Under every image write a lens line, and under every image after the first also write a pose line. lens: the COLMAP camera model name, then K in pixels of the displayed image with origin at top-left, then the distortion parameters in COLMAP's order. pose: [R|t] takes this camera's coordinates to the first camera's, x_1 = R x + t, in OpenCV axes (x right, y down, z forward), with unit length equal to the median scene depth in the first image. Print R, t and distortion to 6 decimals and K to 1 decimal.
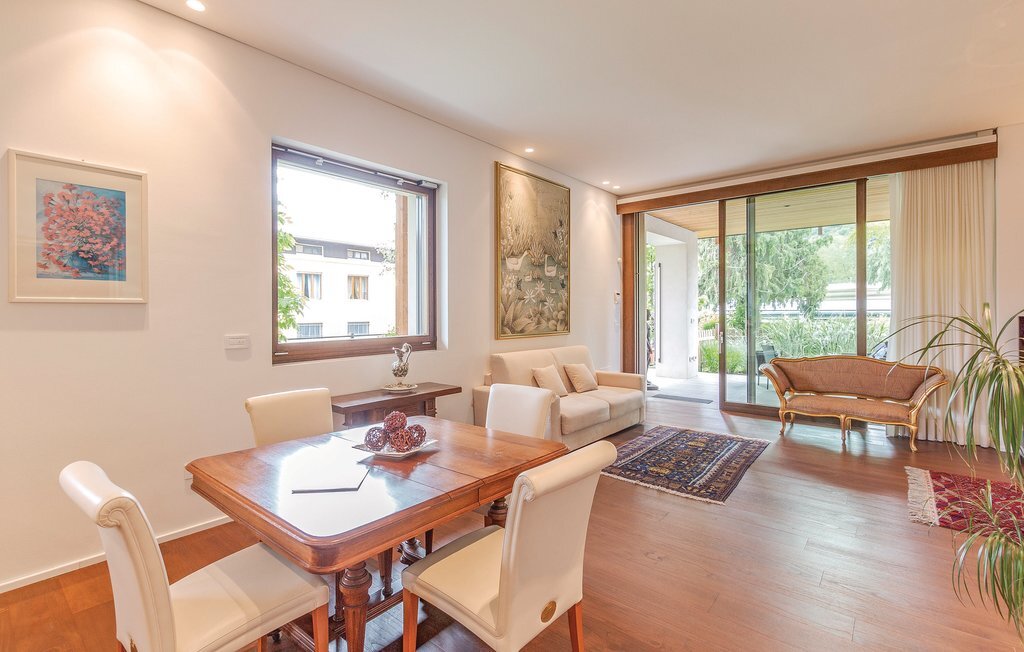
lens RADIAL K [[466.0, 0, 507.4], [0, 466.0, 315.4], [0, 0, 1]] dist [0.010145, 0.000060]
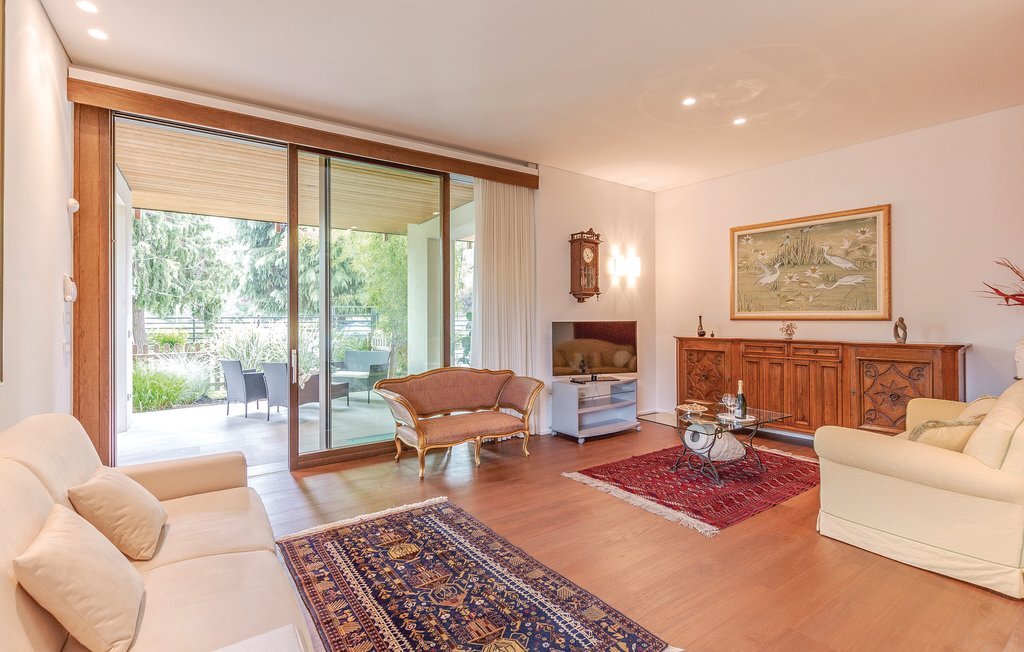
lens RADIAL K [[466.0, 0, 507.4], [0, 466.0, 315.4], [0, 0, 1]] dist [0.010145, 0.000060]
pose [[0.281574, 0.006904, 0.959515, -0.113360], [0.010454, 0.999893, -0.010263, -0.003742], [-0.959483, 0.012920, 0.281472, 0.751603]]
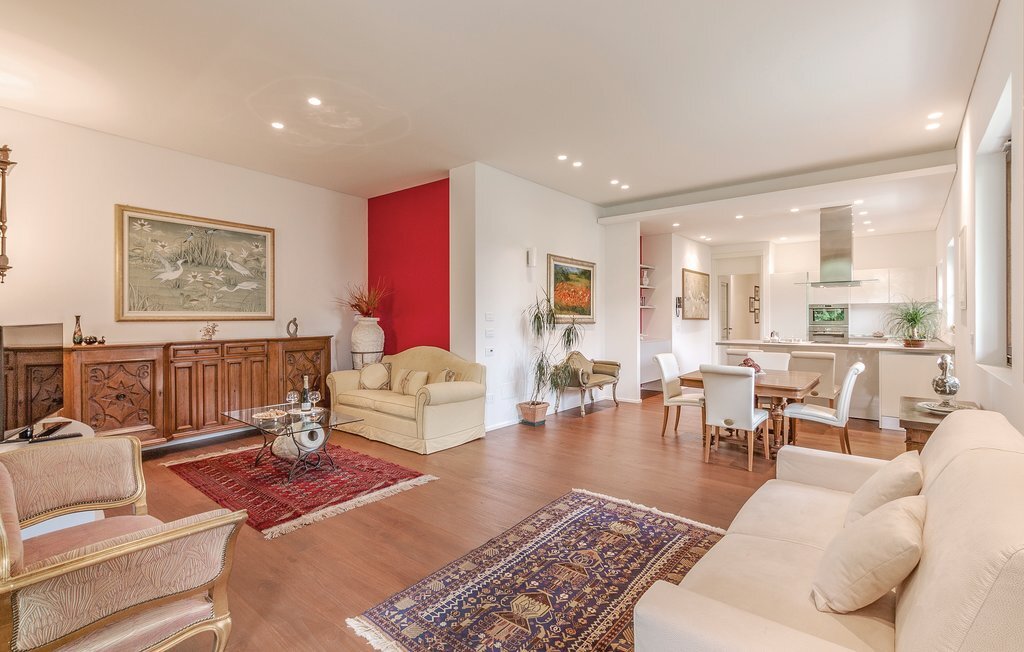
lens RADIAL K [[466.0, 0, 507.4], [0, 466.0, 315.4], [0, 0, 1]] dist [0.010145, 0.000060]
pose [[-0.999971, 0.006325, 0.004156, 0.442963], [0.006350, 0.999961, 0.006201, -0.011354], [-0.004116, 0.006227, -0.999972, 1.527515]]
